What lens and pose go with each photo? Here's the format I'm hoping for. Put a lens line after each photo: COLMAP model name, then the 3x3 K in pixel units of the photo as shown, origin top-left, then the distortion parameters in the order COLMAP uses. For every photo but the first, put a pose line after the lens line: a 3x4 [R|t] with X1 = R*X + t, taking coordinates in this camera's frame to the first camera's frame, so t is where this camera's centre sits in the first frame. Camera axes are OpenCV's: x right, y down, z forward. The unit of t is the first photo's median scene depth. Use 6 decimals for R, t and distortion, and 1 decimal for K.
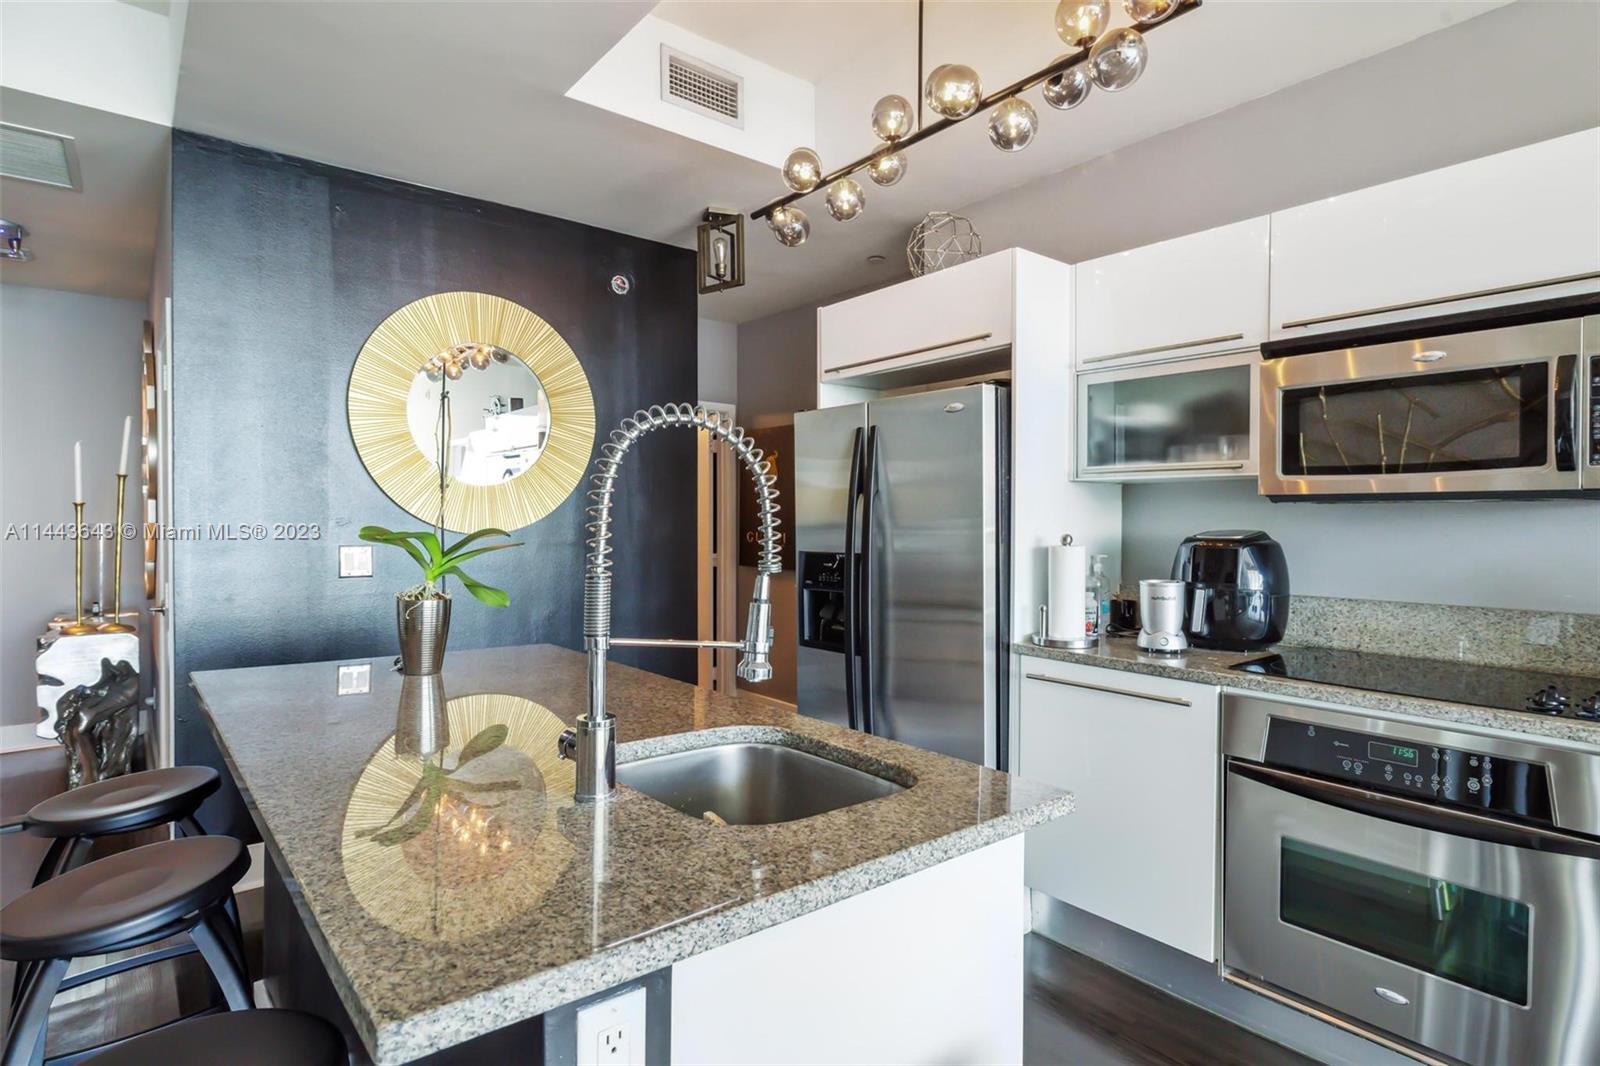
lens RADIAL K [[827.3, 0, 799.1], [0, 827.3, 524.0], [0, 0, 1]] dist [0.000639, -0.002717]
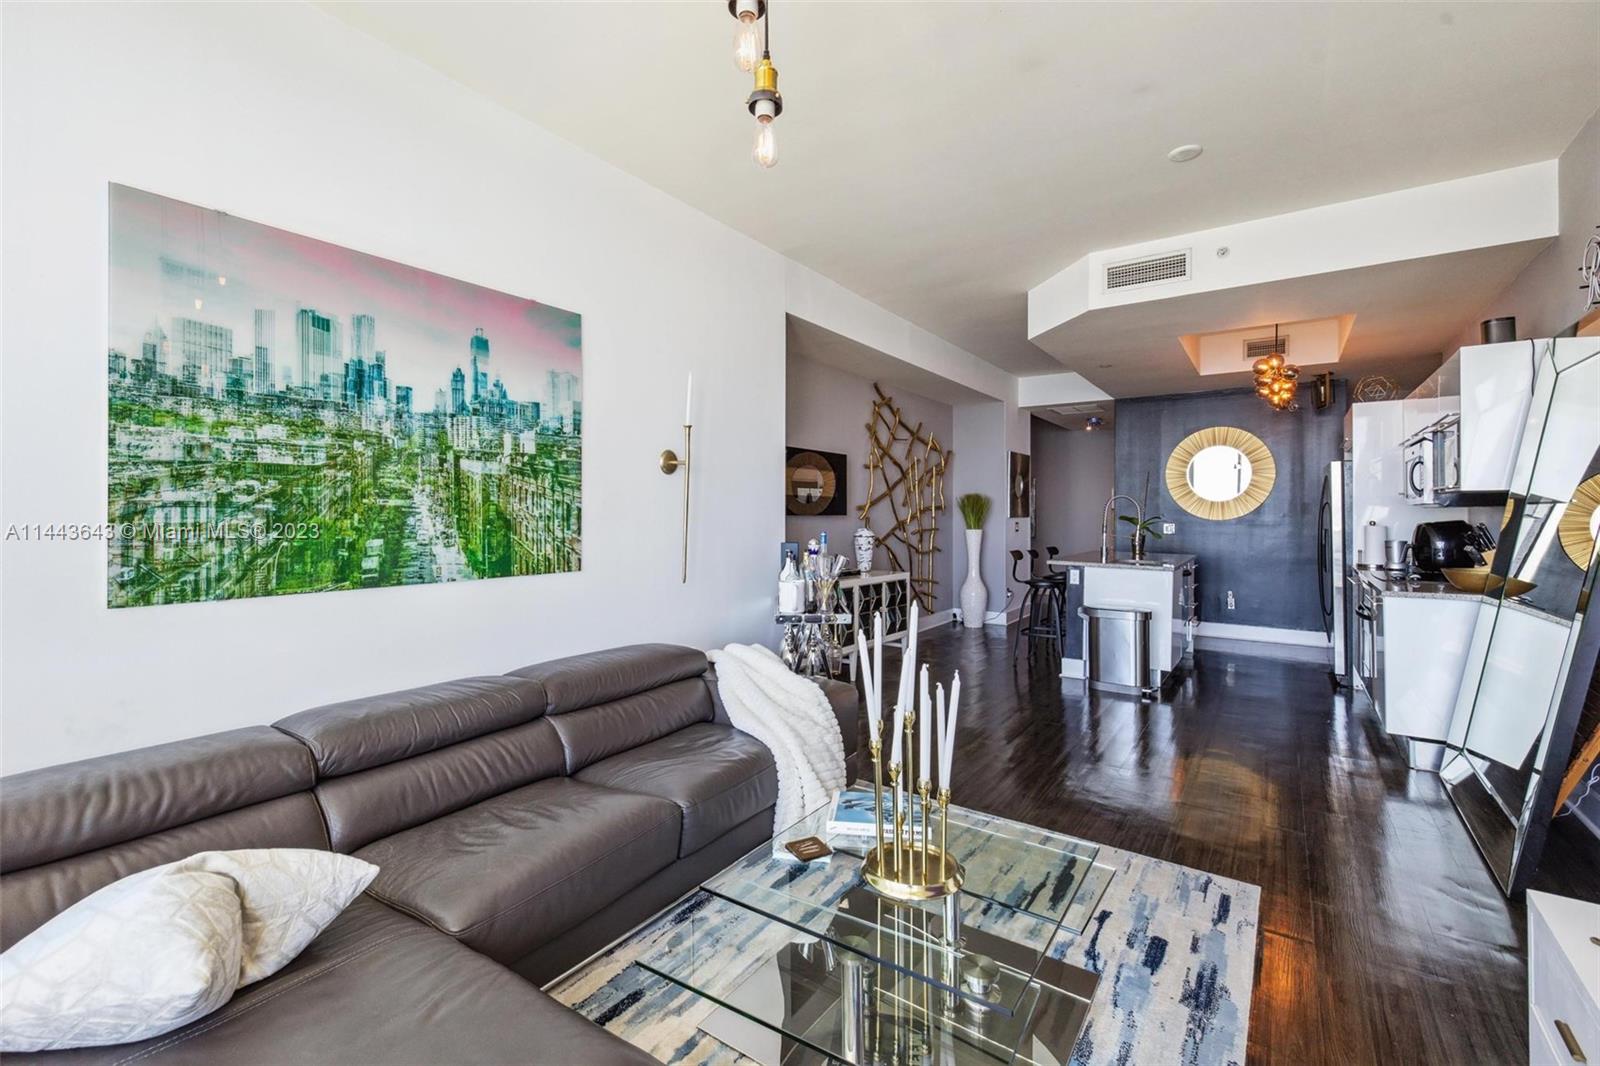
lens RADIAL K [[688.1, 0, 786.7], [0, 688.1, 510.7], [0, 0, 1]] dist [0.003692, -0.001049]
pose [[0.259956, -0.003877, -0.965613, 1.413475], [-0.010851, 0.999917, -0.006936, 0.011628], [0.965560, 0.012281, 0.259892, -0.897841]]
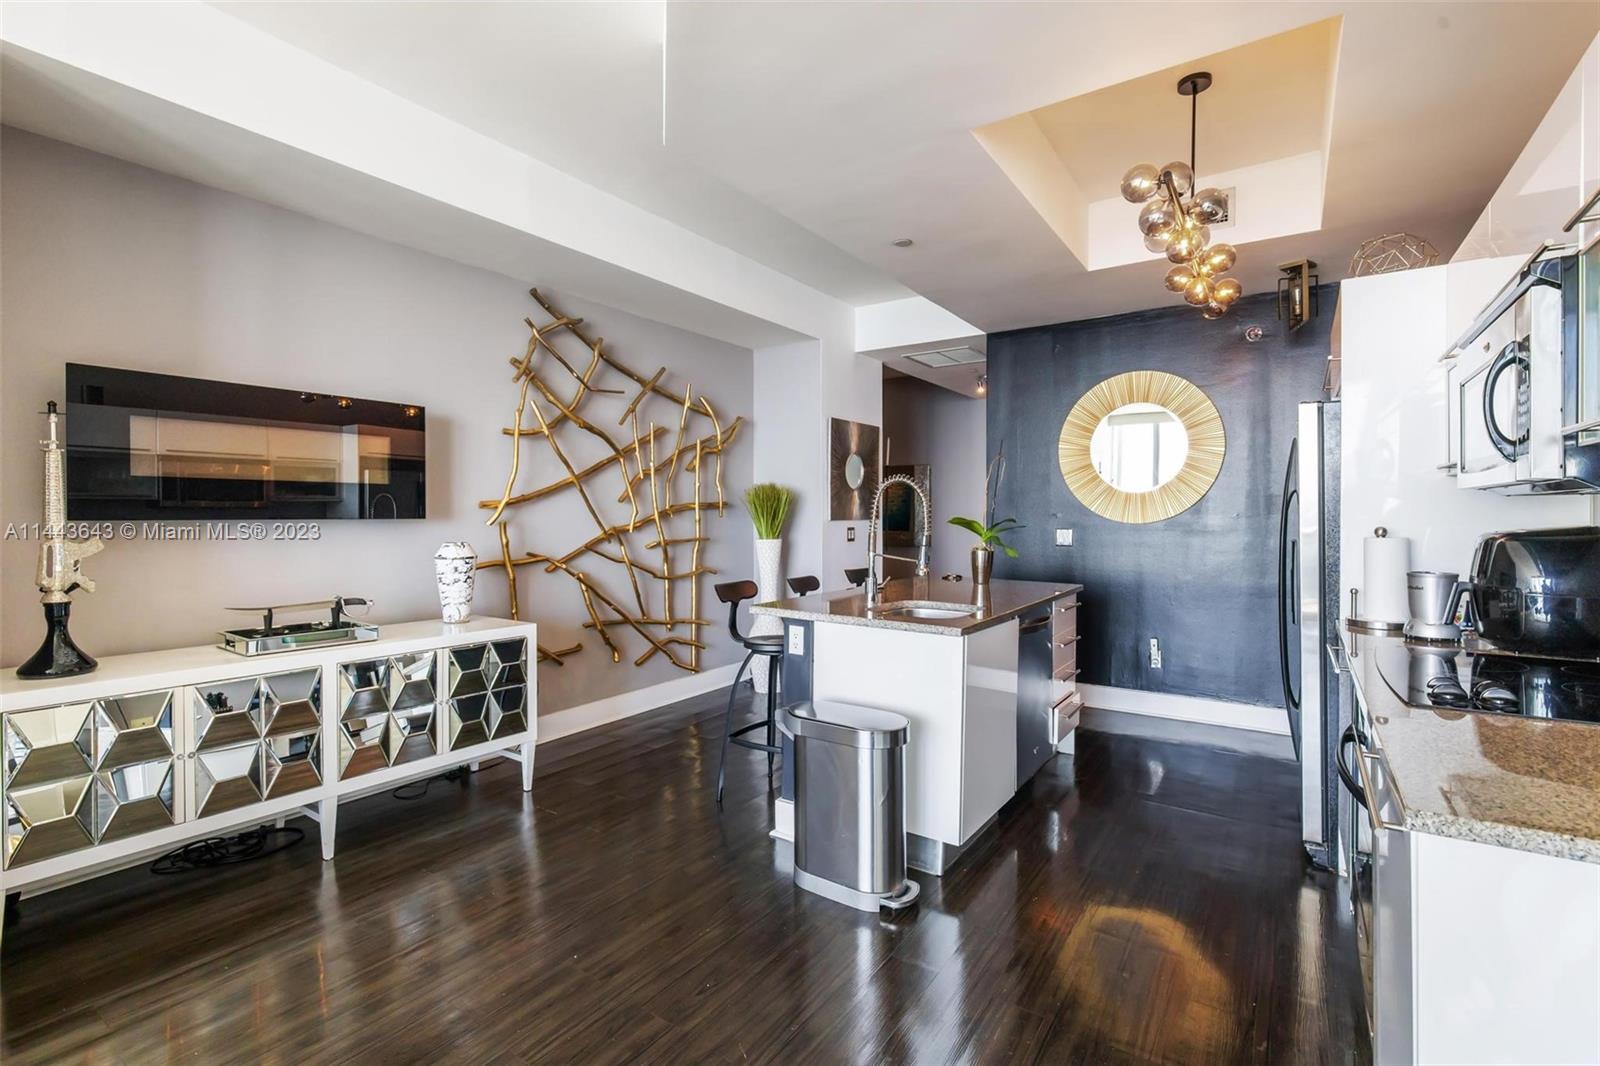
lens RADIAL K [[716.6, 0, 790.9], [0, 716.6, 522.6], [0, 0, 1]] dist [-0.012171, -0.000251]
pose [[0.270027, 0.008247, -0.962817, 0.795619], [-0.005701, 0.999959, 0.006966, 0.003662], [0.962836, 0.003608, 0.270063, 0.000329]]
